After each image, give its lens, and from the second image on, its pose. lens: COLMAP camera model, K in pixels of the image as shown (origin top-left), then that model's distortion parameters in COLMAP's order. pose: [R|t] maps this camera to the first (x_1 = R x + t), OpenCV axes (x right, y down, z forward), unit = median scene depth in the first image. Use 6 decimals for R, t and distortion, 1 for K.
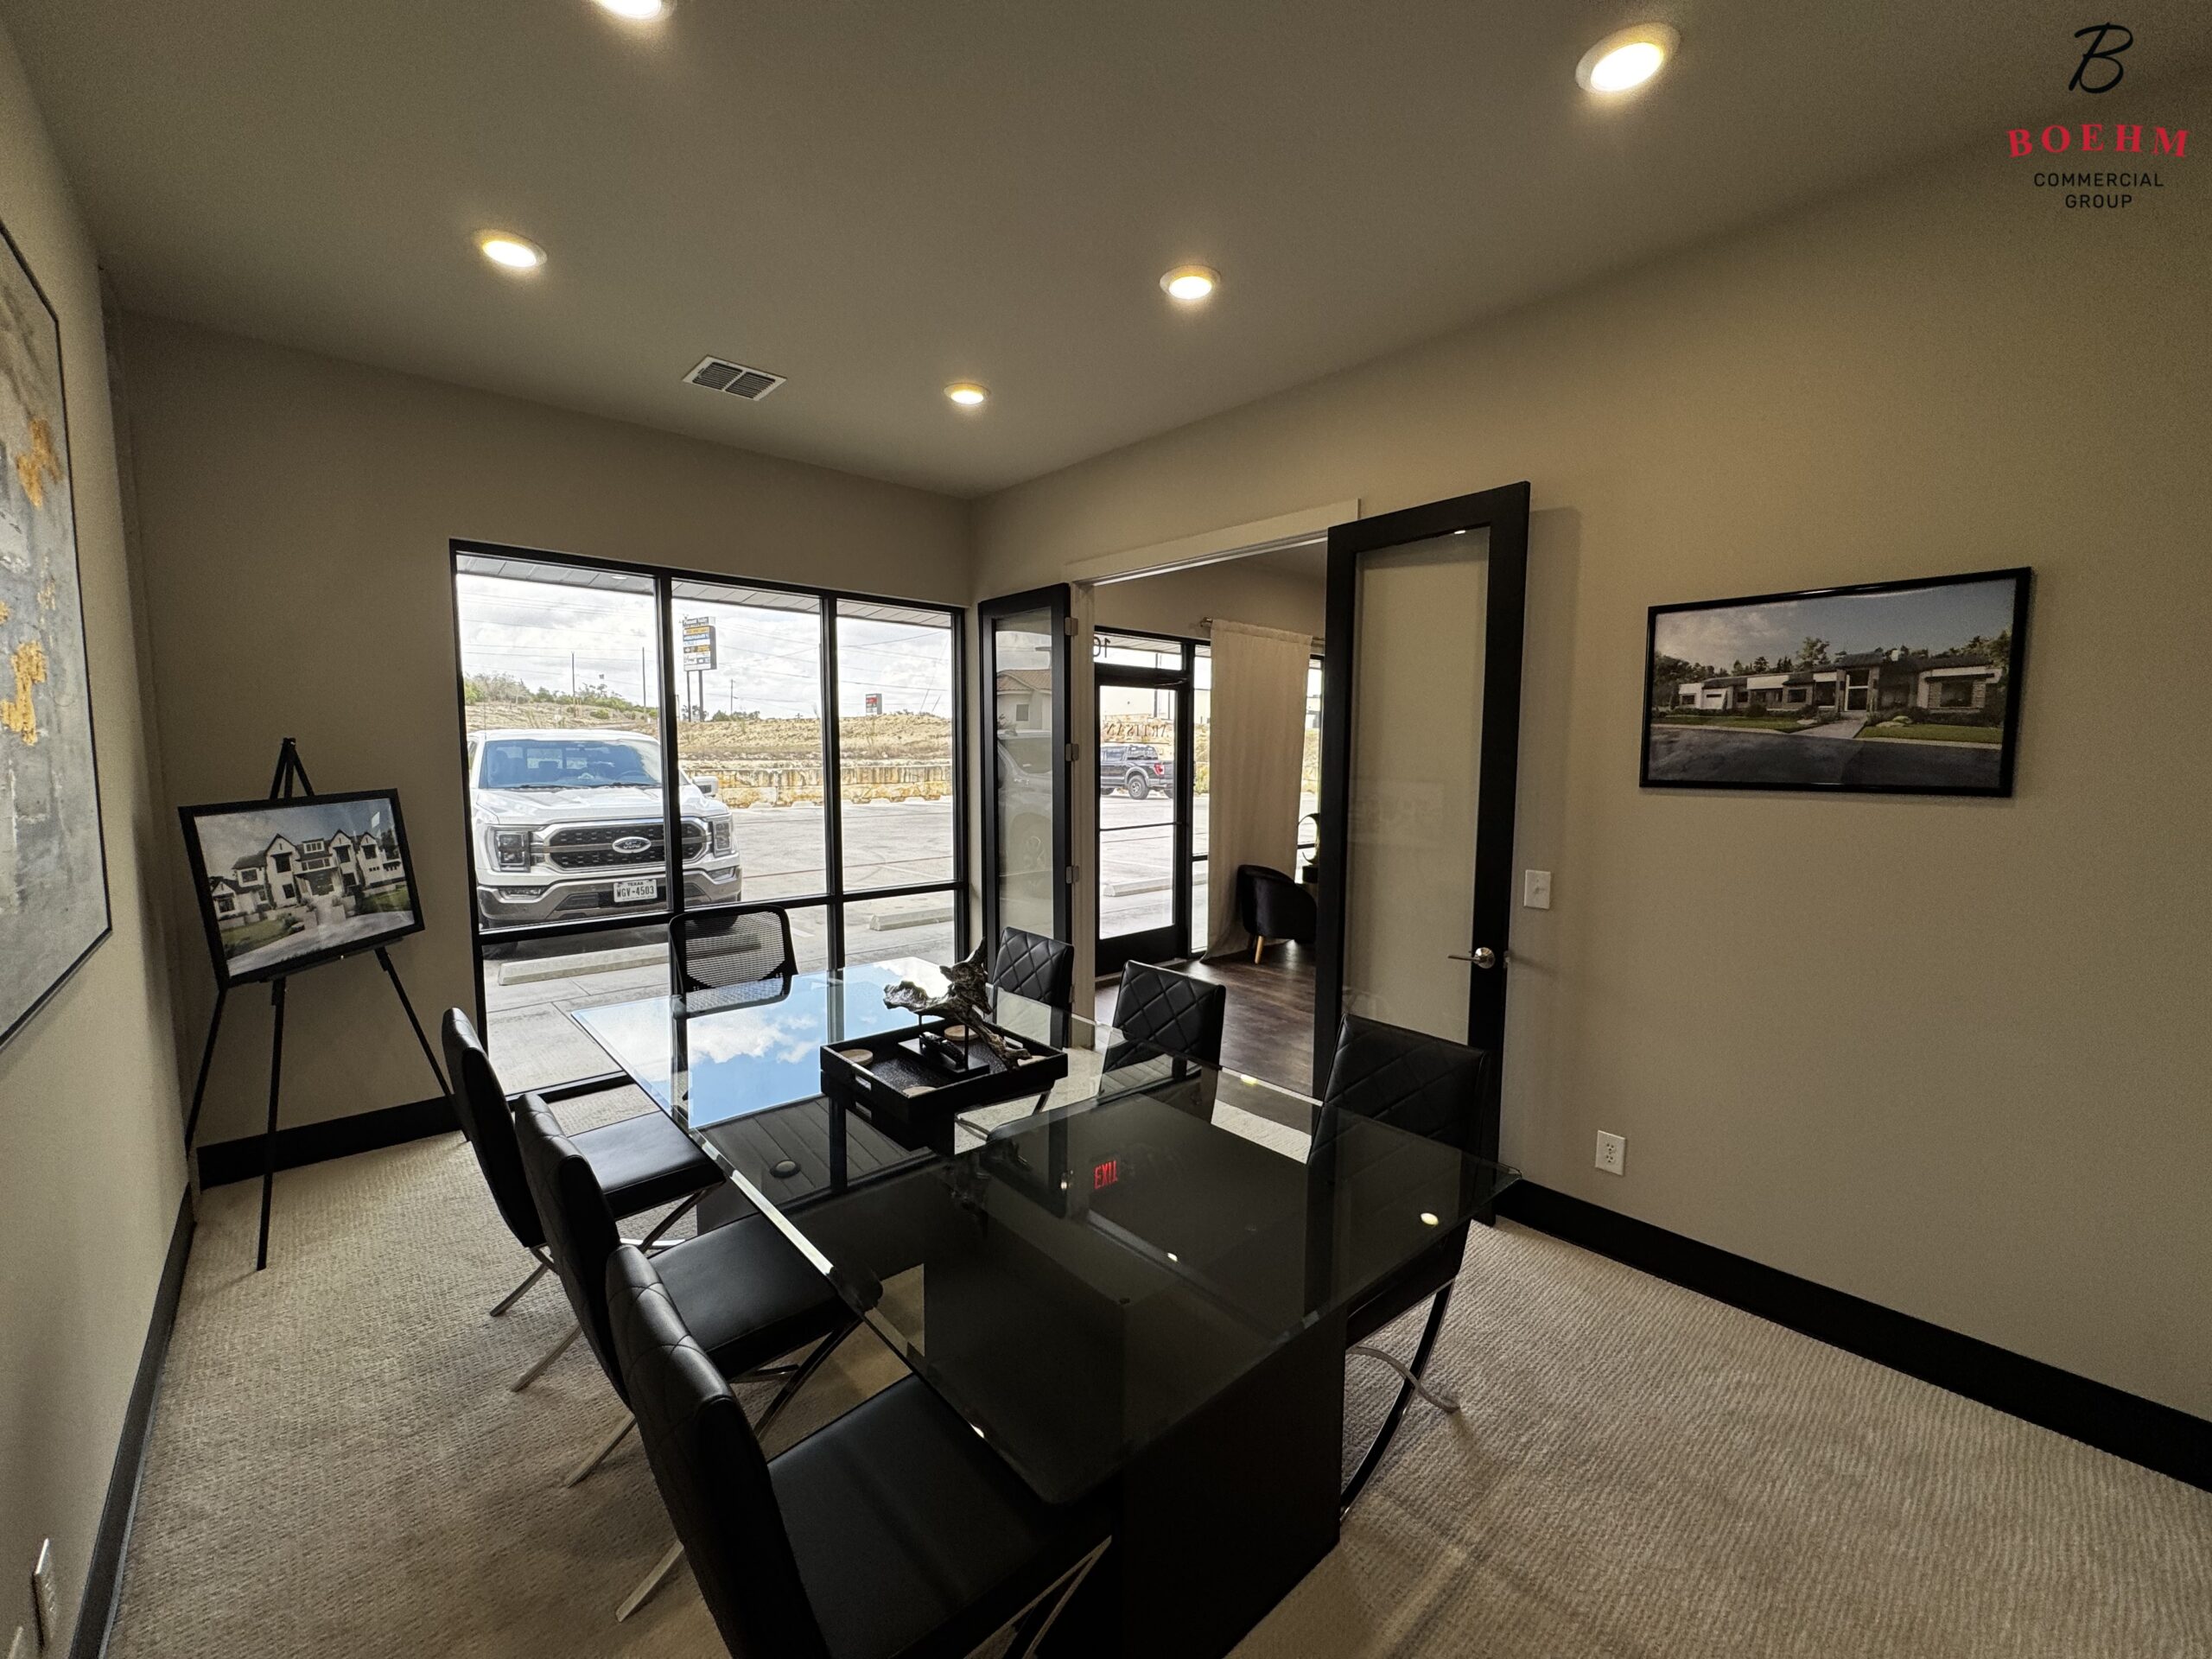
lens RADIAL K [[890.0, 0, 1103.6], [0, 890.0, 828.0], [0, 0, 1]] dist [0.000433, -0.000323]
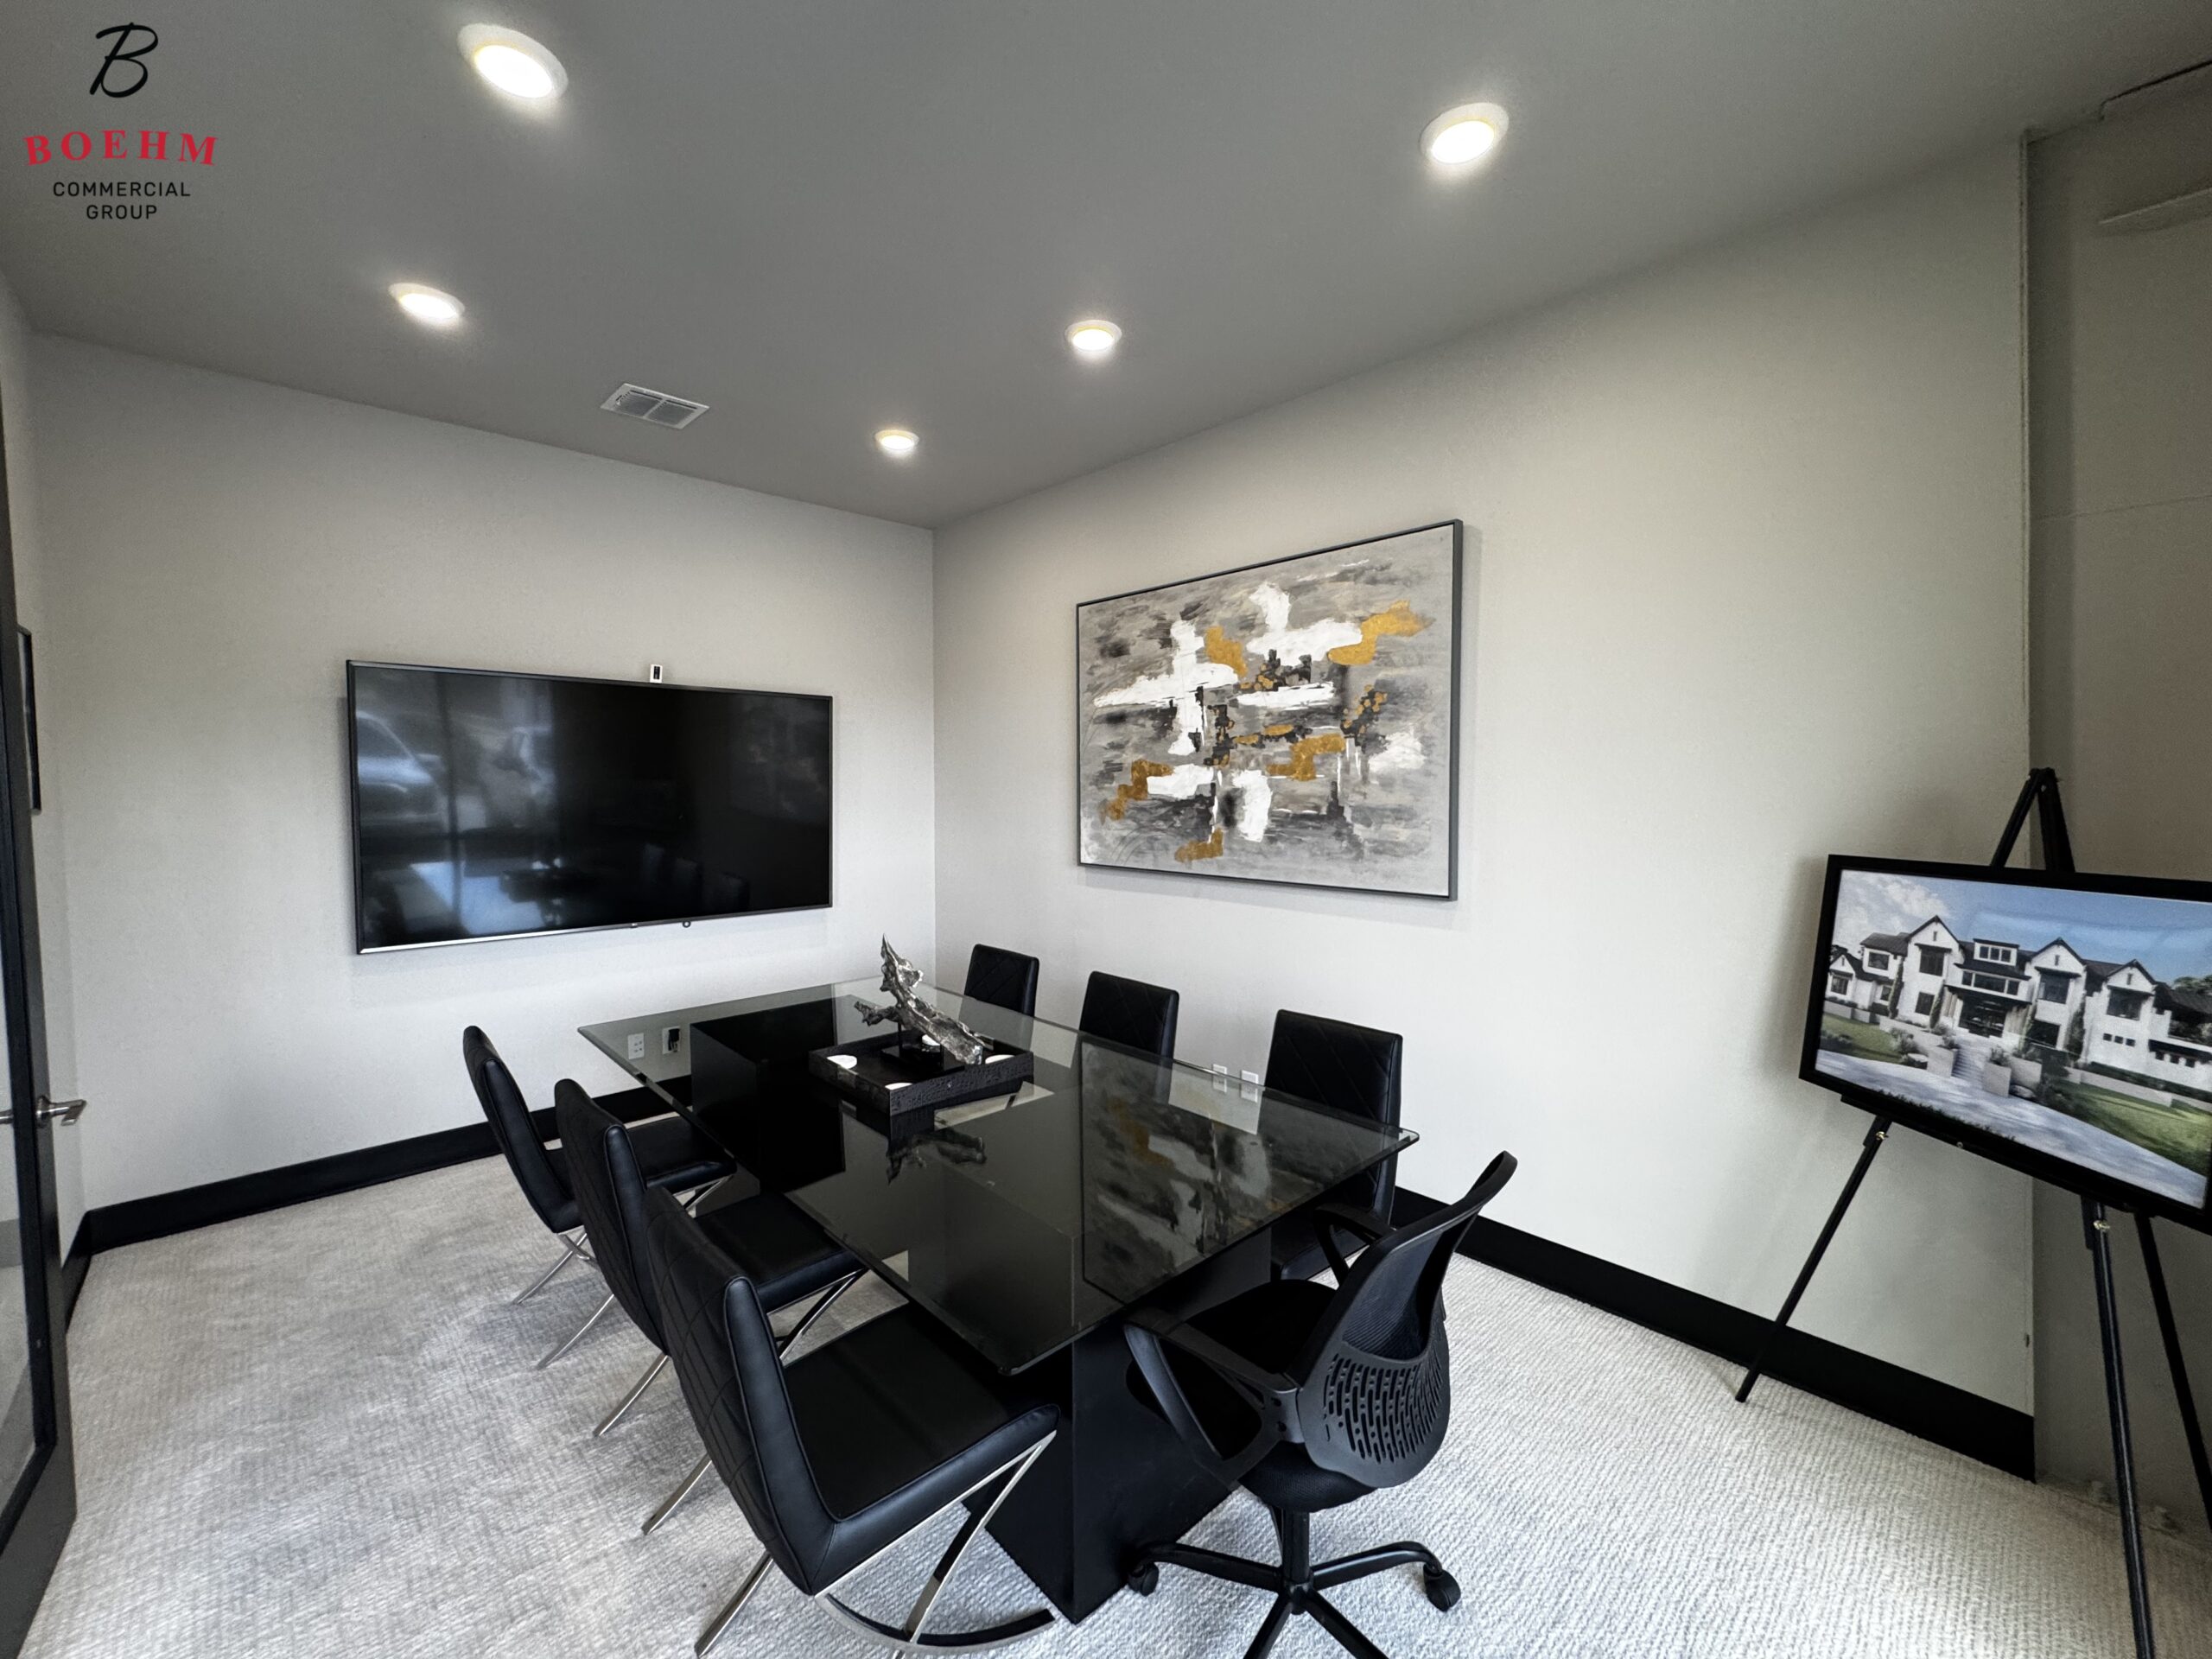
lens RADIAL K [[890.0, 0, 1103.6], [0, 890.0, 828.0], [0, 0, 1]] dist [0.000433, -0.000323]
pose [[-0.999719, 0.004538, -0.023248, -0.300235], [0.001207, 0.989960, 0.141340, -0.149046], [0.023656, 0.141272, -0.989688, 1.612235]]
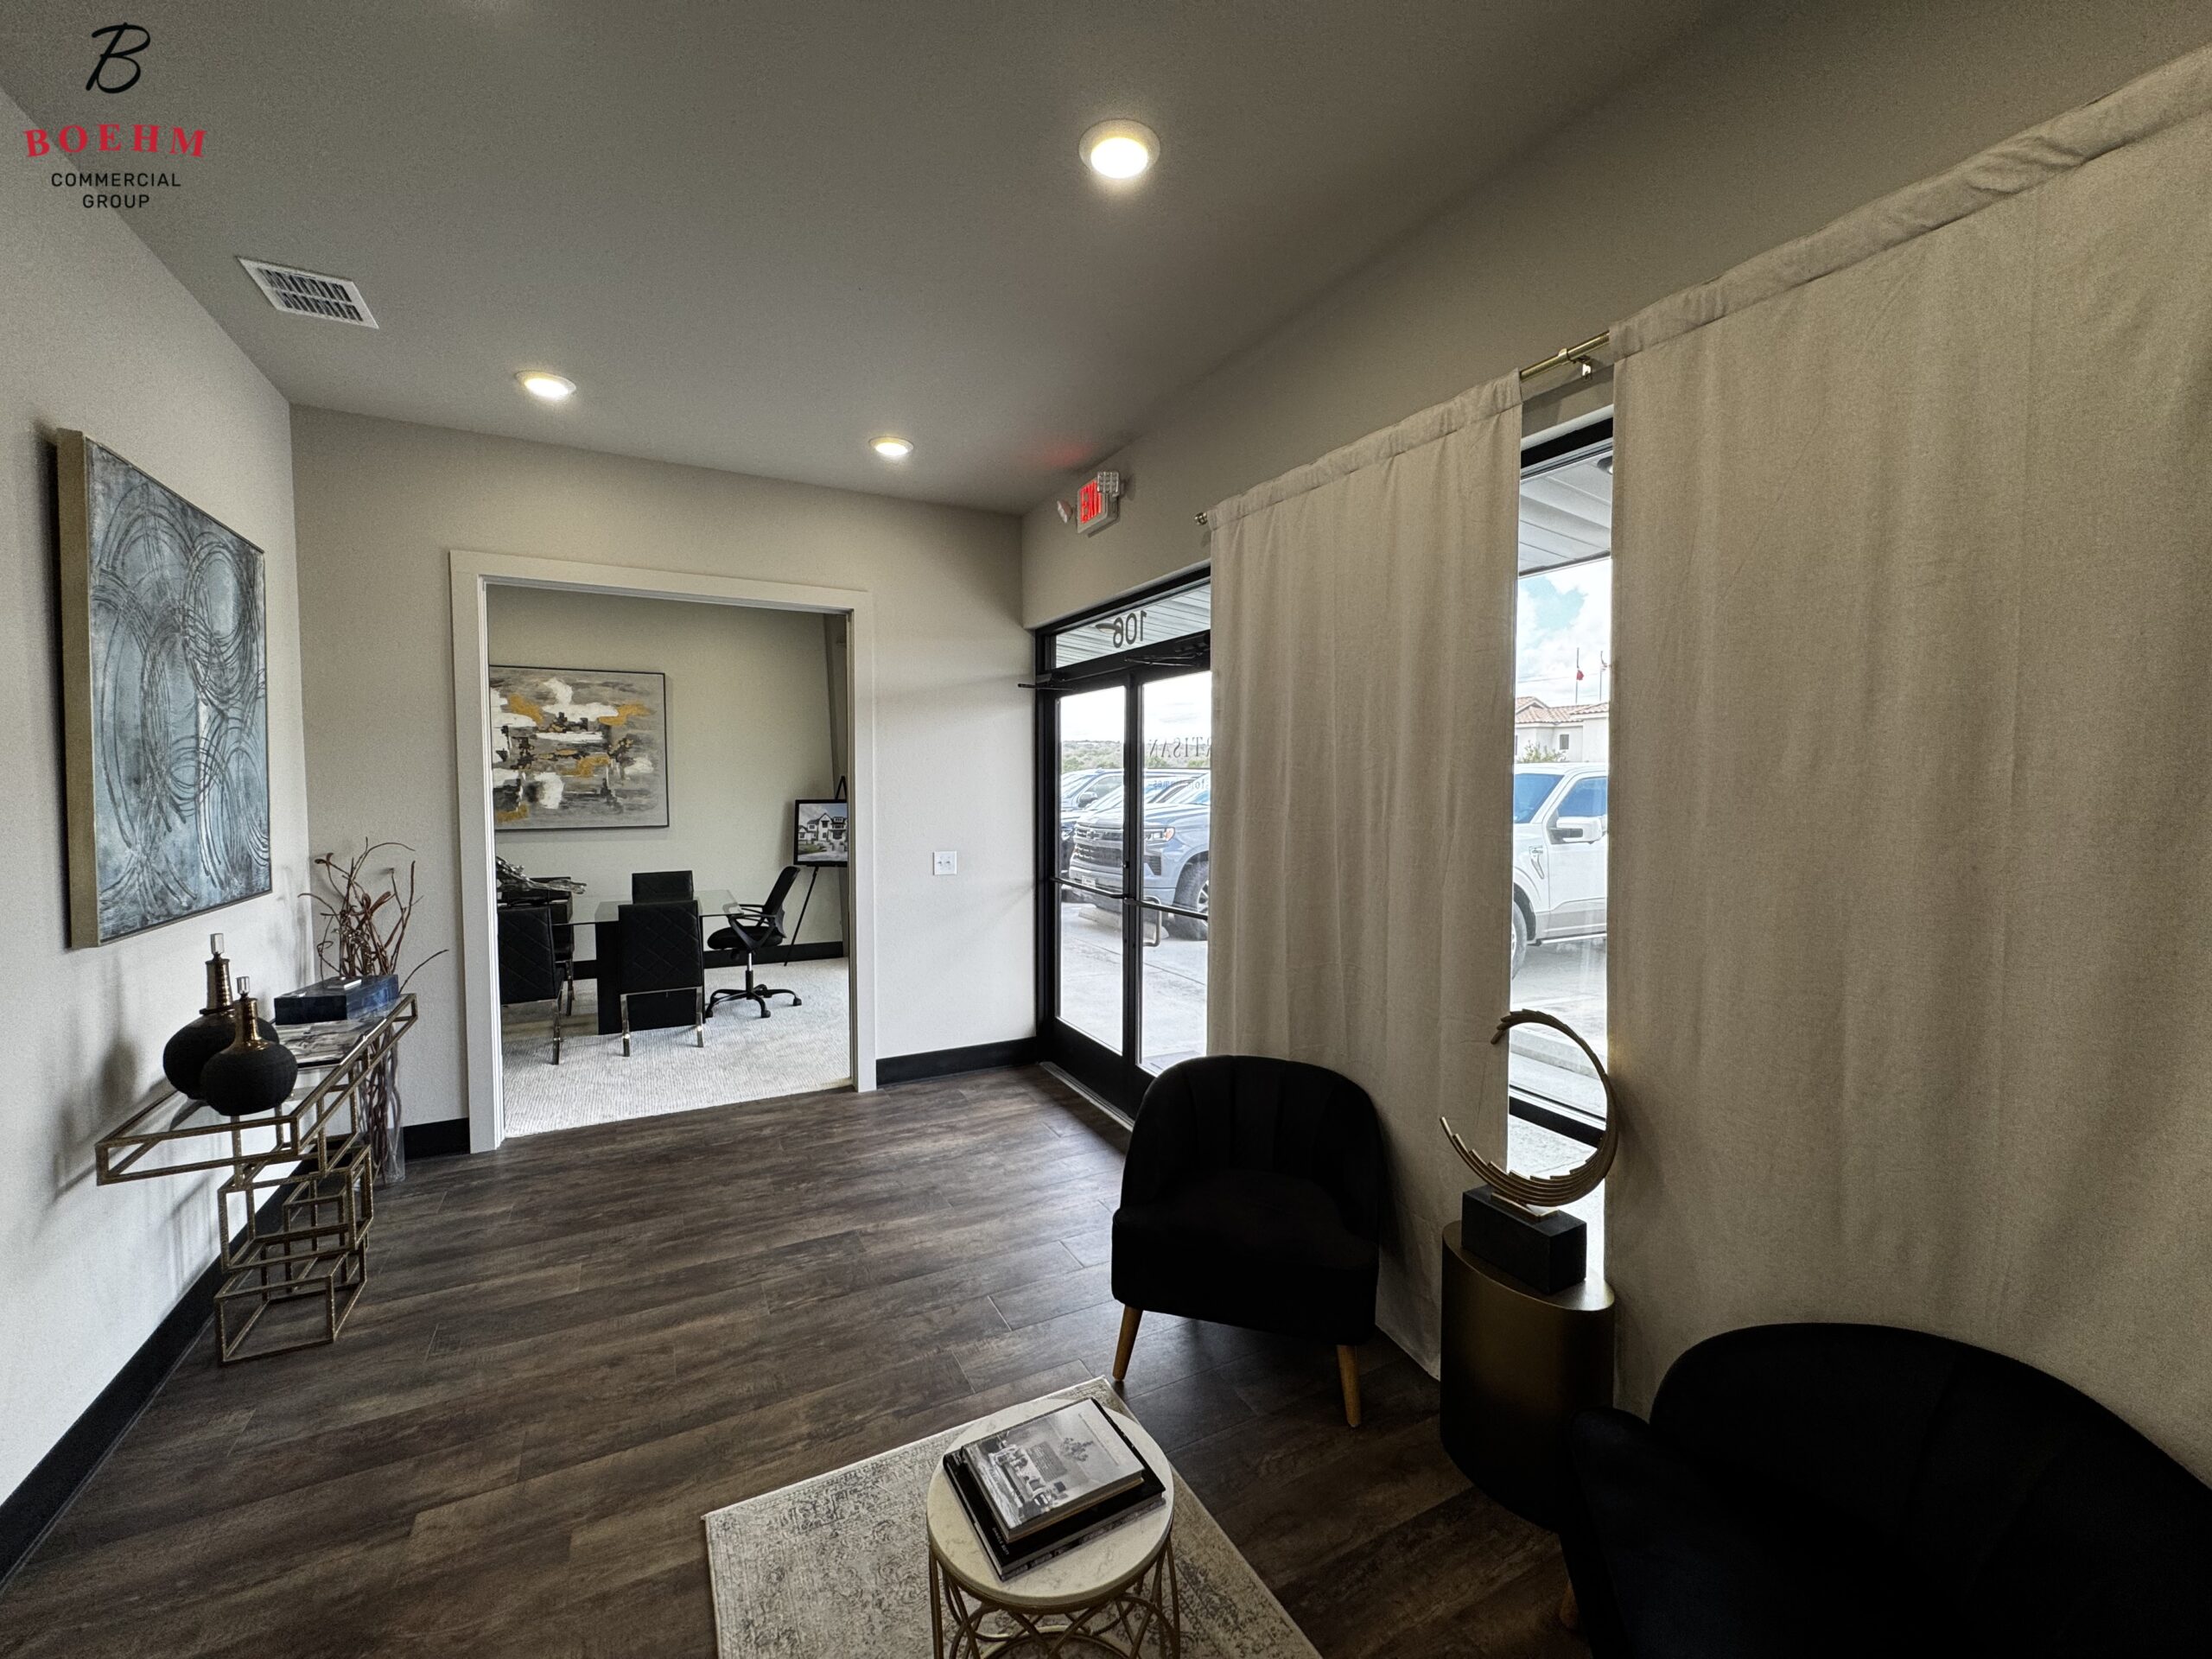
lens RADIAL K [[890.0, 0, 1103.6], [0, 890.0, 828.0], [0, 0, 1]] dist [0.000433, -0.000323]
pose [[-0.246302, 0.055518, -0.967602, 1.373205], [-0.089019, 0.992842, 0.079626, -0.226454], [0.965096, 0.105747, -0.239597, 2.392687]]
